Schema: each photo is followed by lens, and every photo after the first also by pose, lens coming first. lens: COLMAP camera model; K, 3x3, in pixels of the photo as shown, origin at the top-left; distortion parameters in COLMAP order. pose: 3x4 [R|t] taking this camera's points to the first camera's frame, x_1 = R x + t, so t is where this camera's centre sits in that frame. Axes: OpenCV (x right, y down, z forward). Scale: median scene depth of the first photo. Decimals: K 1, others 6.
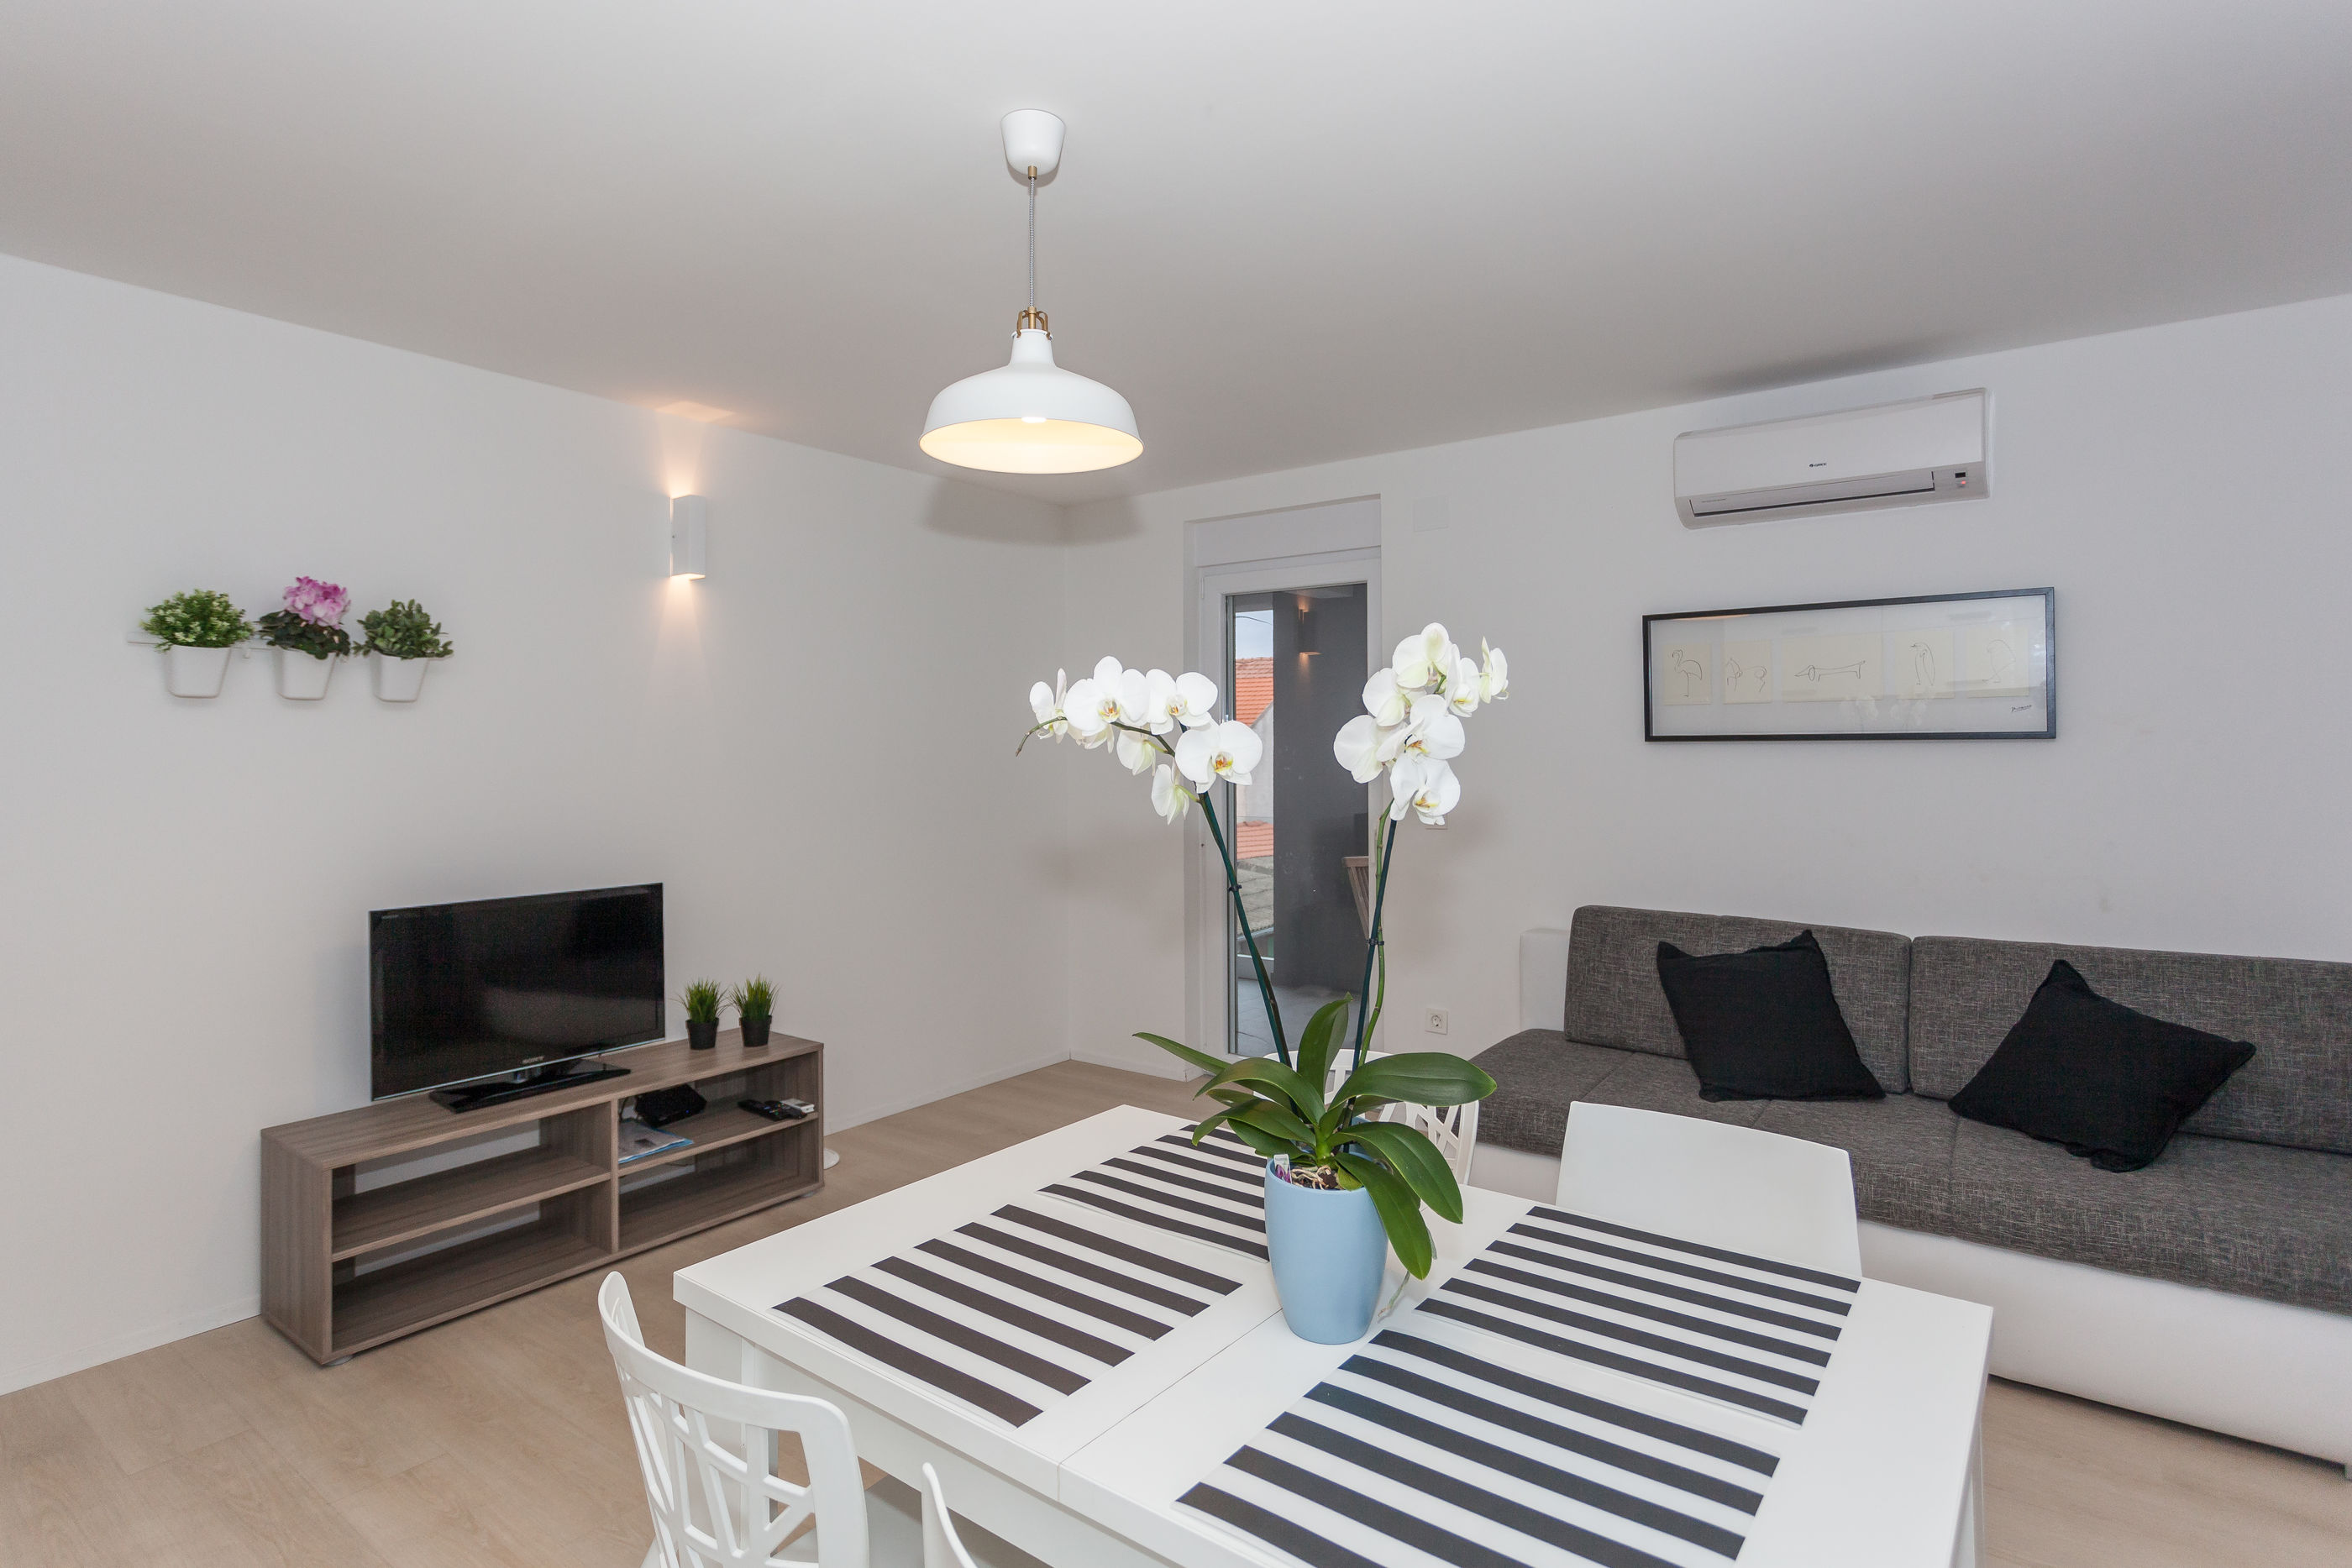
lens RADIAL K [[1123.8, 0, 1176.6], [0, 1123.8, 760.2], [0, 0, 1]] dist [-0.002142, -0.000320]
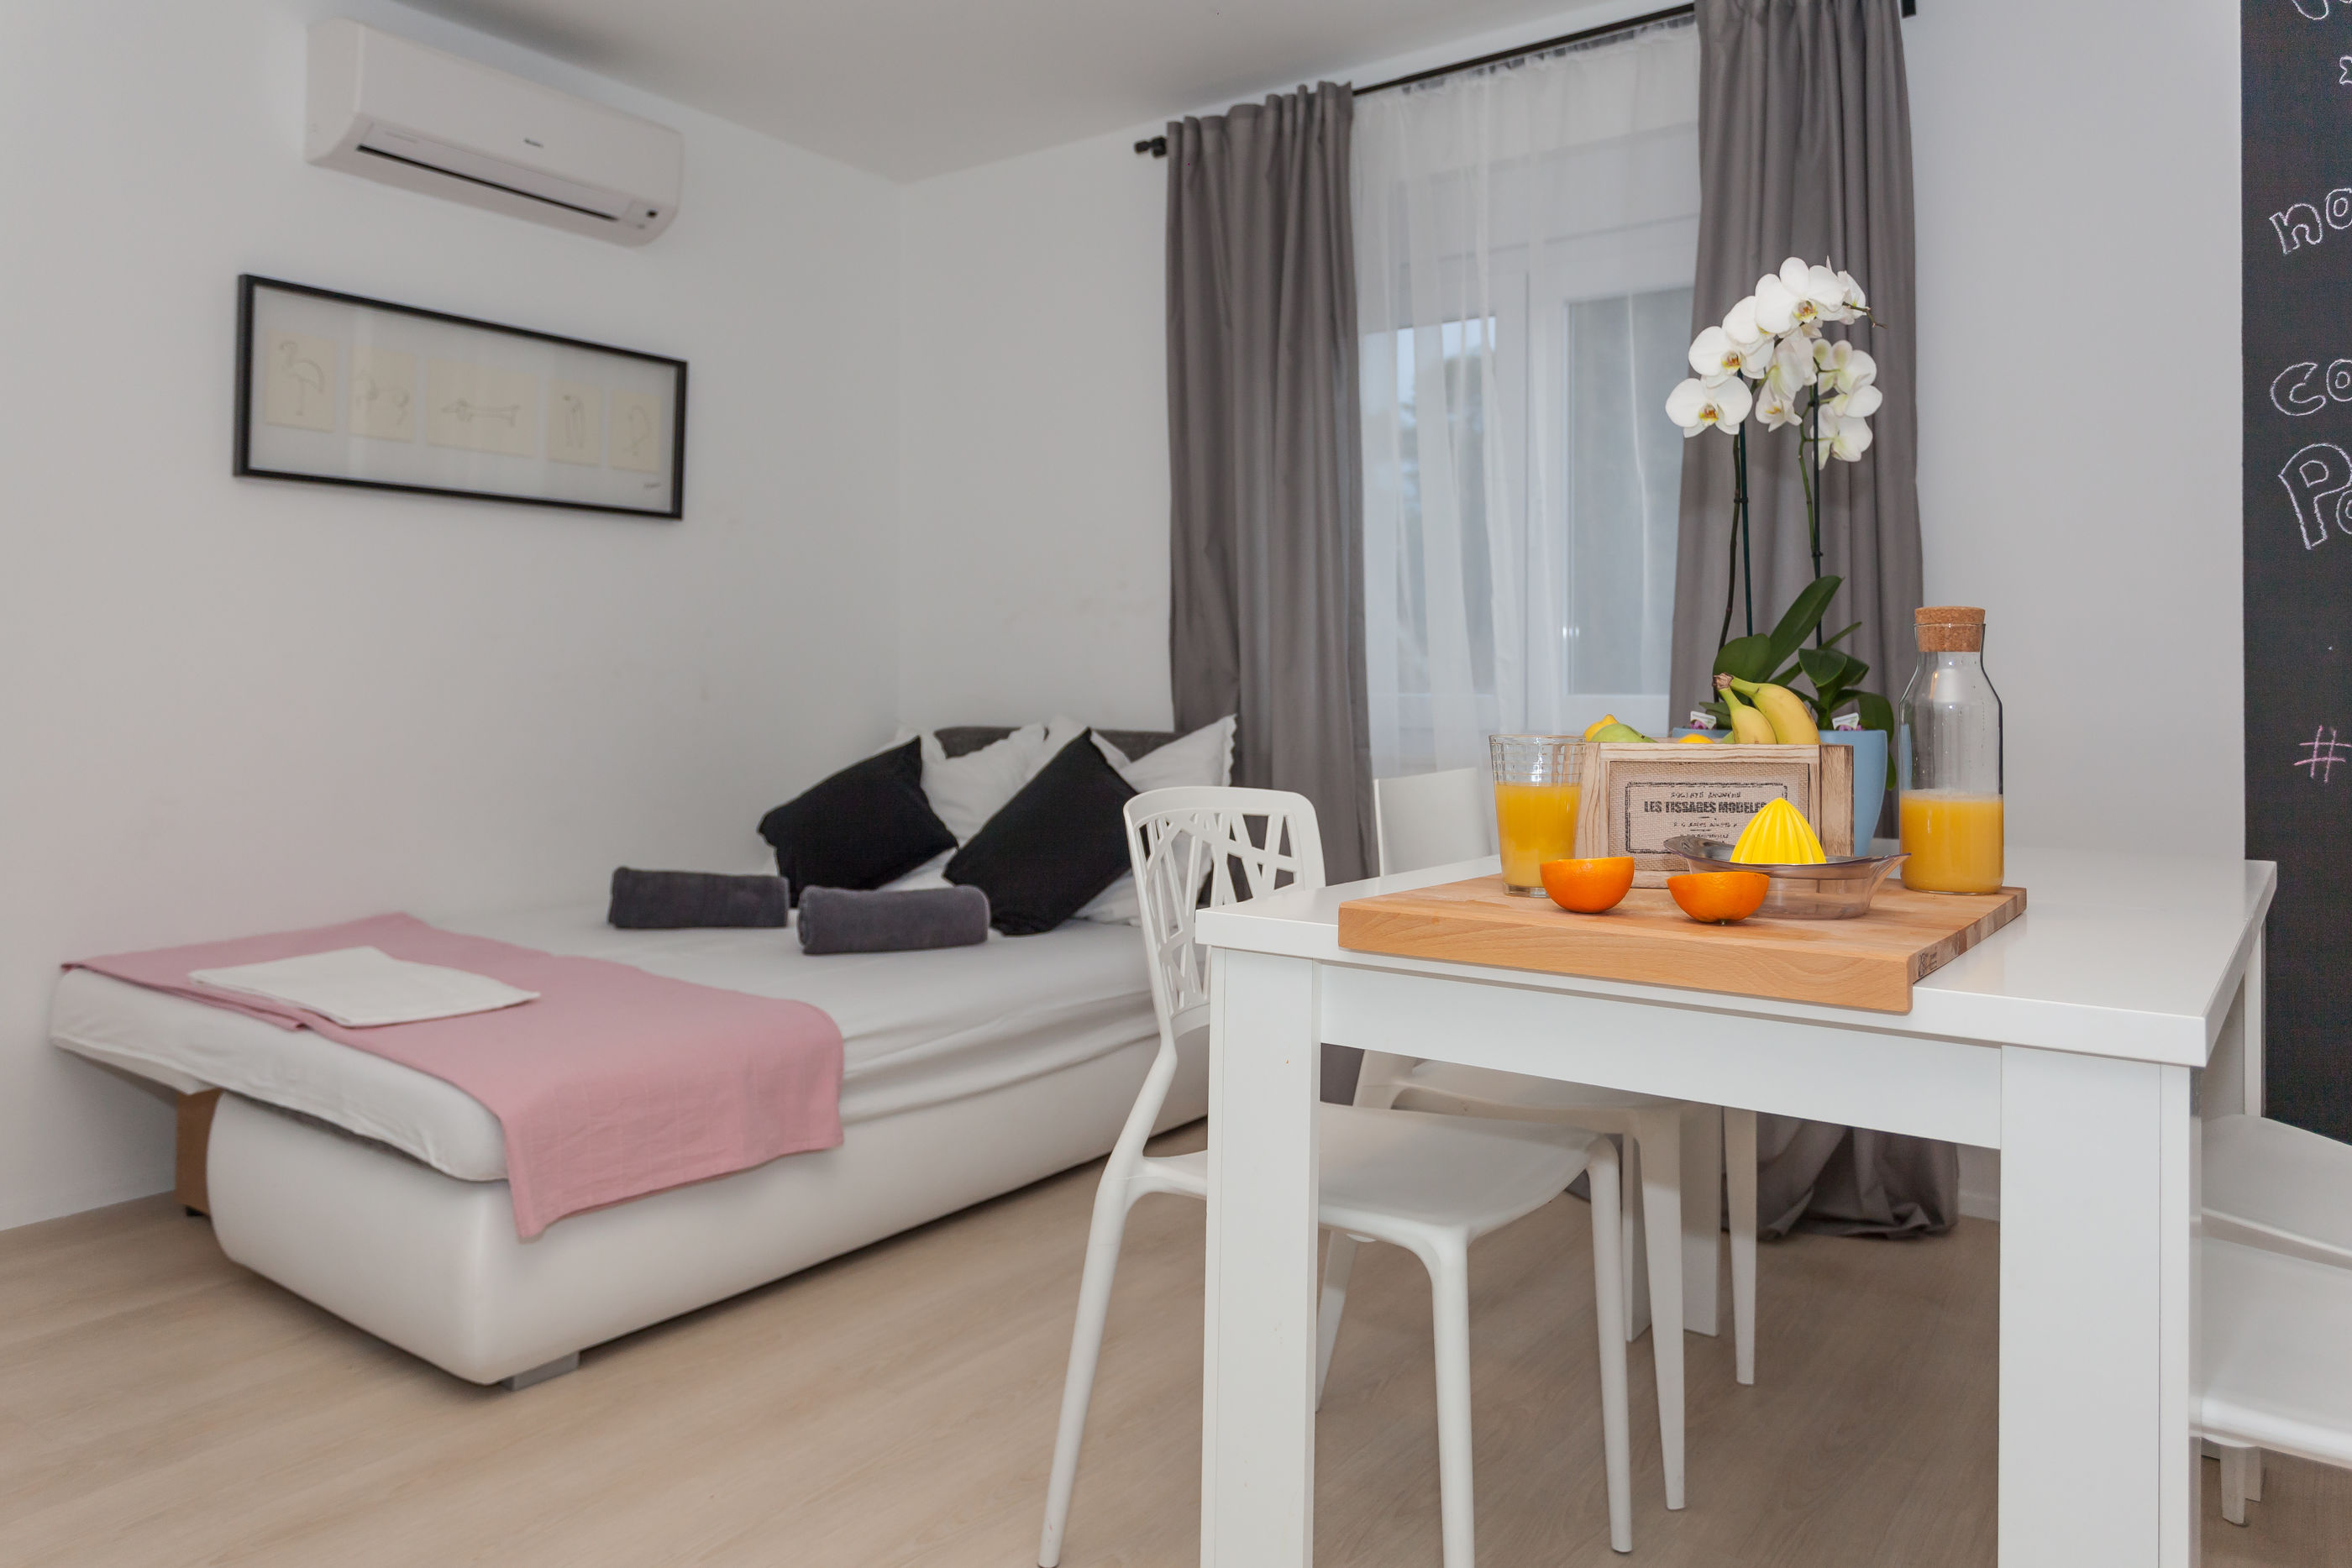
lens RADIAL K [[1616.2, 0, 1163.1], [0, 1616.2, 662.1], [0, 0, 1]] dist [0.004529, 0.003859]
pose [[0.010189, 0.014418, 0.999844, -0.570951], [-0.002484, 0.999893, -0.014394, 0.117770], [-0.999945, -0.002337, 0.010224, 0.575765]]
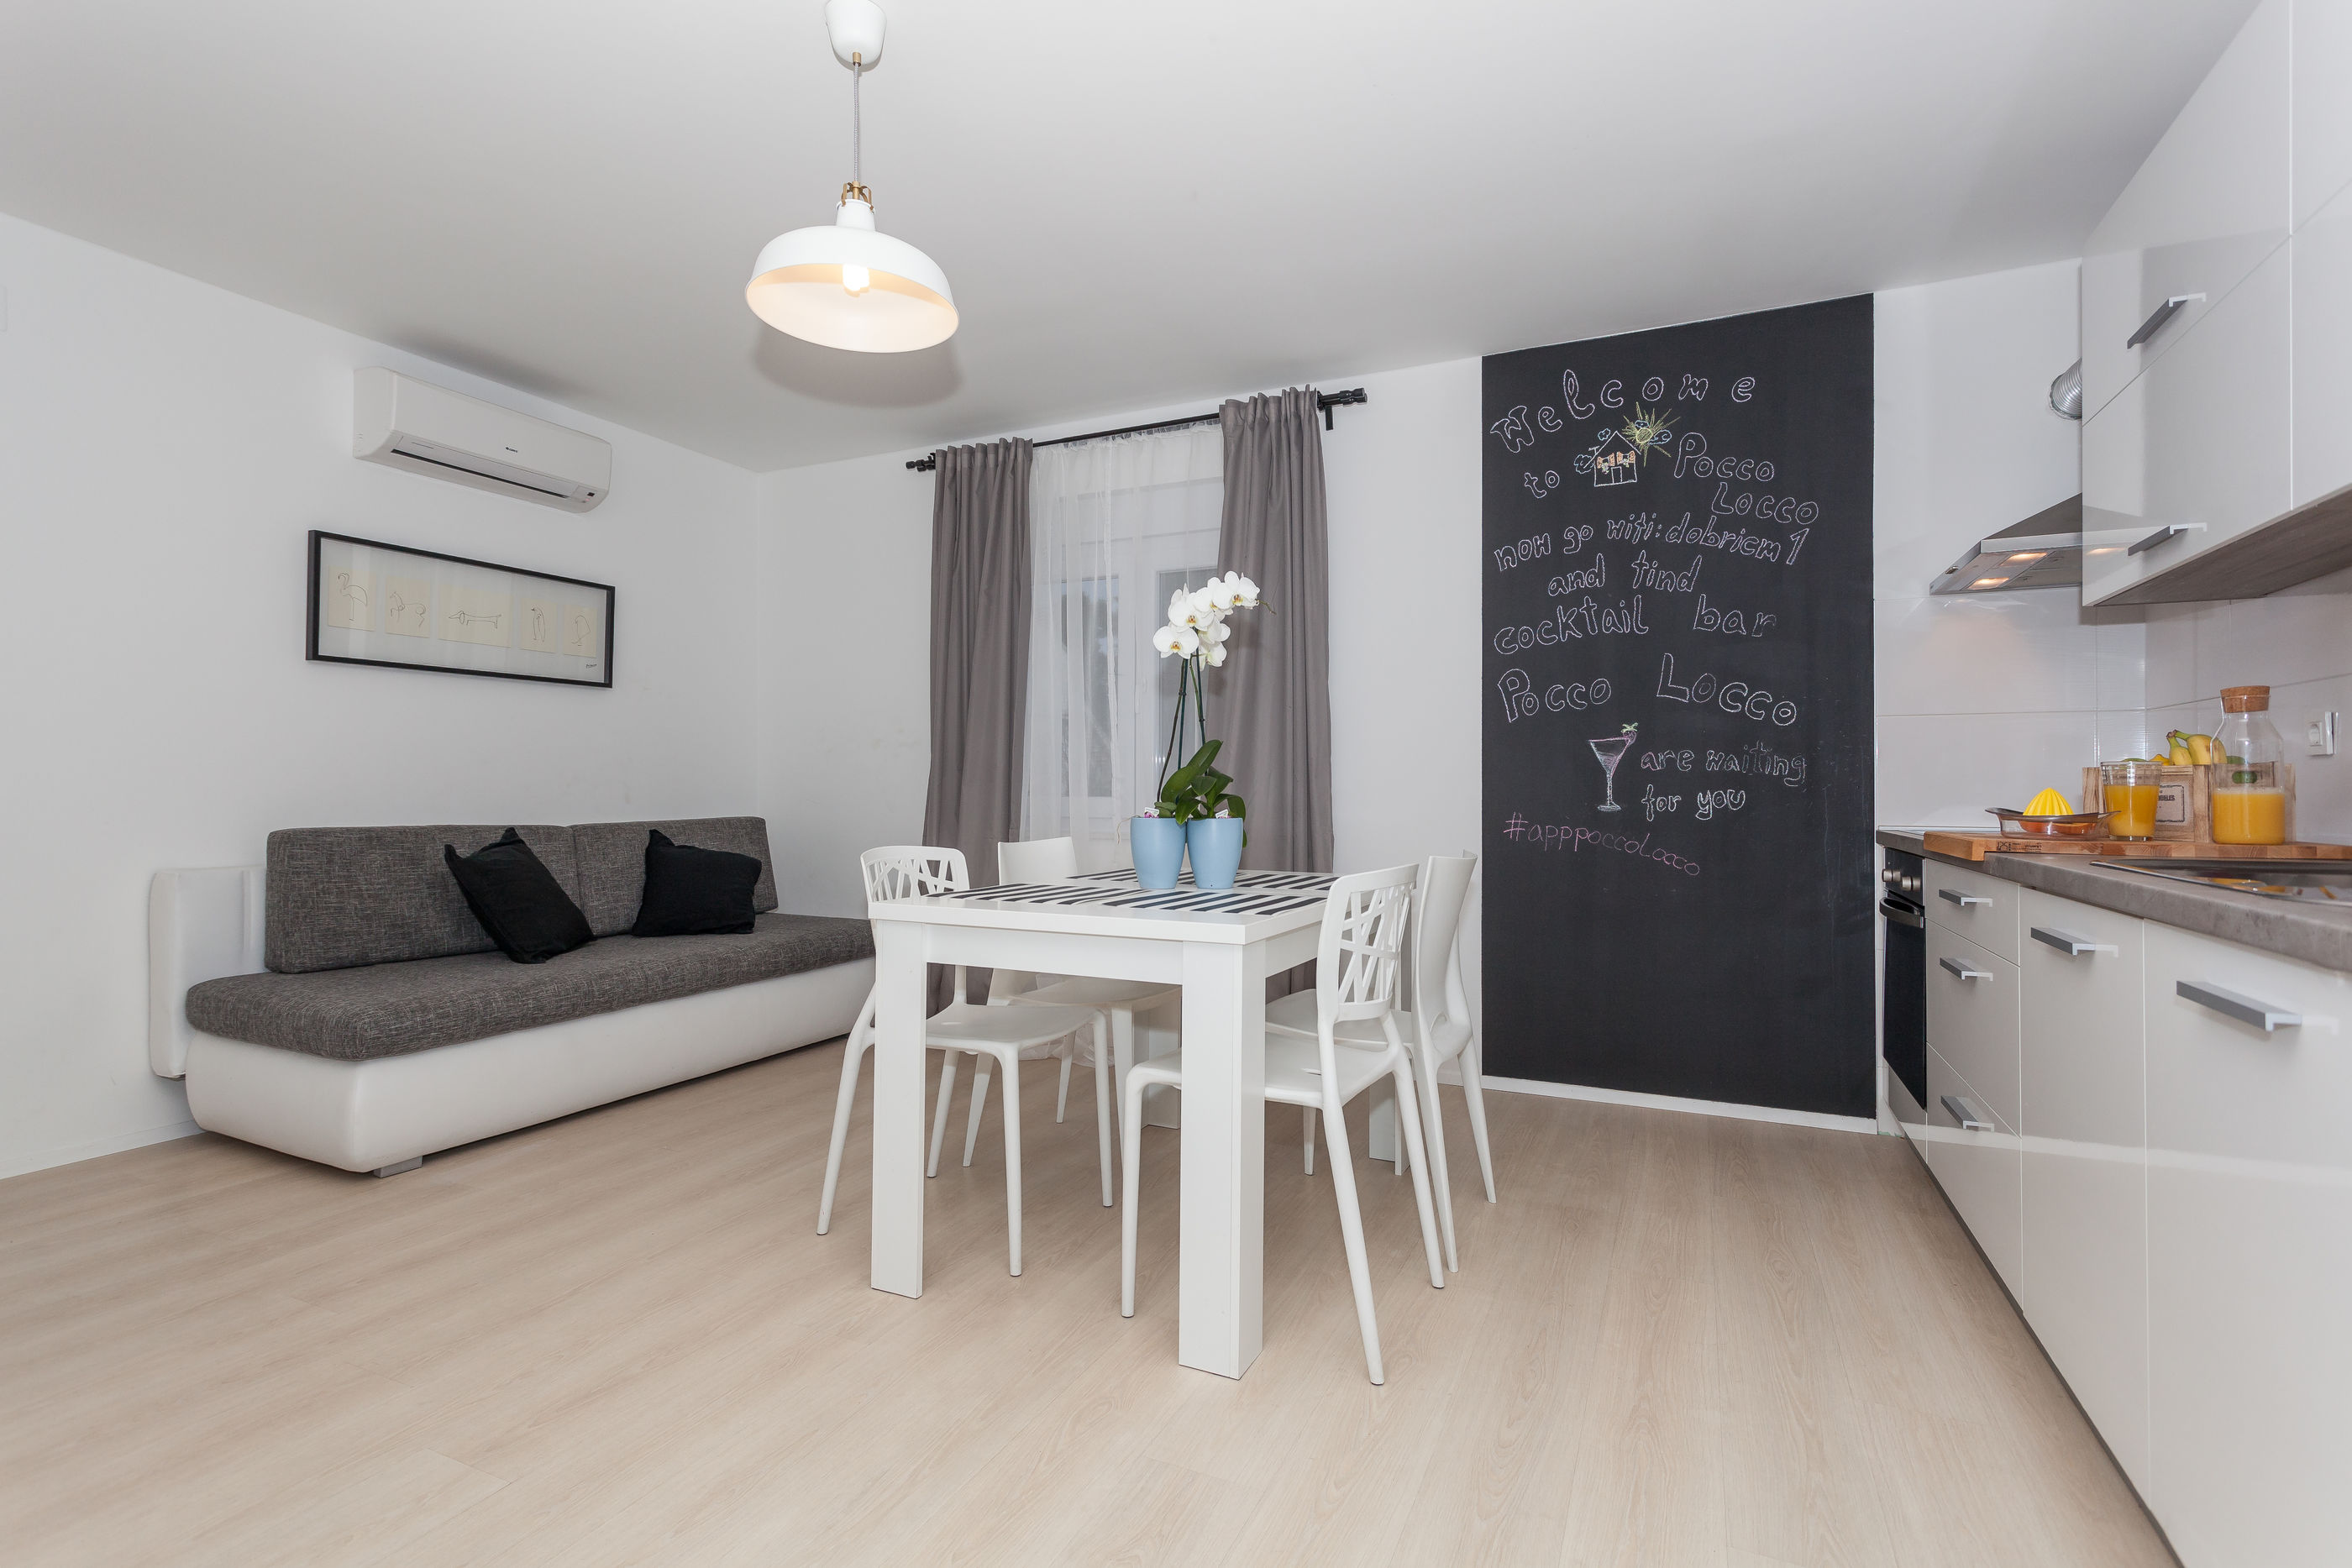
lens RADIAL K [[1093.6, 0, 1180.7], [0, 1093.6, 798.6], [0, 0, 1]] dist [-0.025031, 0.000459]
pose [[-0.187841, -0.007972, 0.982167, -0.768288], [-0.000822, 0.999968, 0.007959, 0.114383], [-0.982199, 0.000688, -0.187842, 0.525579]]
